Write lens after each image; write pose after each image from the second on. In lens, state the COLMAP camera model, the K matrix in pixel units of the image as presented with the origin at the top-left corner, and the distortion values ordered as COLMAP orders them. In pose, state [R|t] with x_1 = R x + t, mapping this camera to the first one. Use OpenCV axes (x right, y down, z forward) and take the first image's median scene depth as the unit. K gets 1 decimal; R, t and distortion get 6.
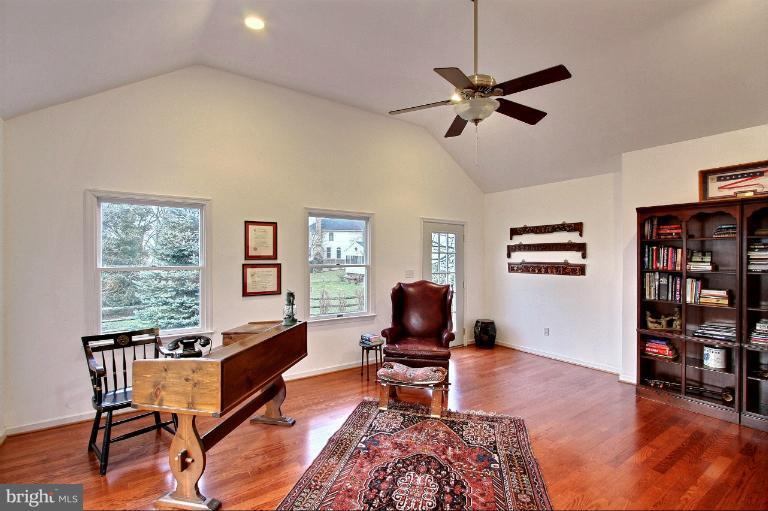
lens RADIAL K [[355.6, 0, 385.0], [0, 355.6, 255.8], [0, 0, 1]] dist [-0.012895, 0.001965]
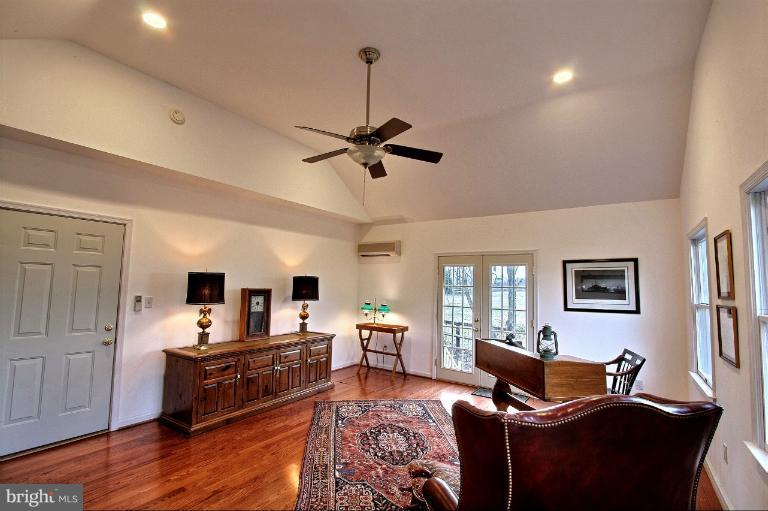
lens RADIAL K [[355.6, 0, 385.5], [0, 355.6, 257.9], [0, 0, 1]] dist [-0.012895, 0.001965]
pose [[-0.933582, -0.052417, -0.354509, 0.389911], [-0.023644, 0.996099, -0.085016, 0.006915], [0.357582, -0.070987, -0.931180, 1.378634]]
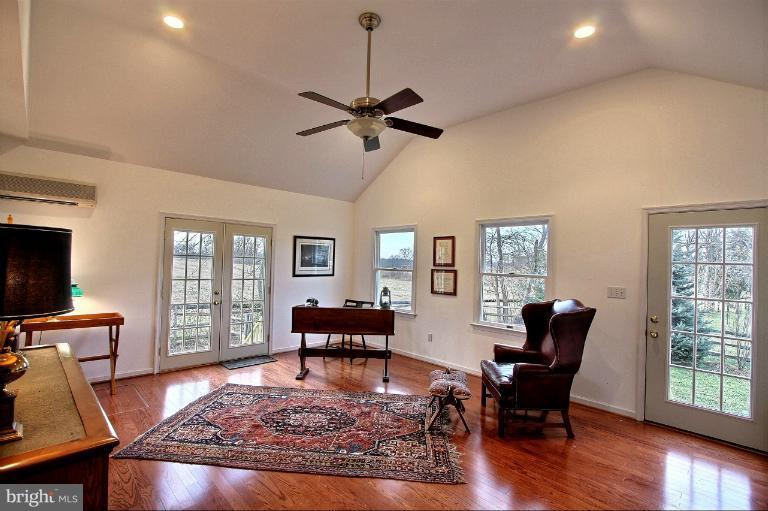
lens RADIAL K [[355.6, 0, 380.8], [0, 355.6, 256.1], [0, 0, 1]] dist [-0.012895, 0.001965]
pose [[0.163446, -0.016356, -0.986417, 0.903360], [-0.020984, 0.999579, -0.020051, 0.004639], [0.986329, 0.023976, 0.163034, 0.583665]]
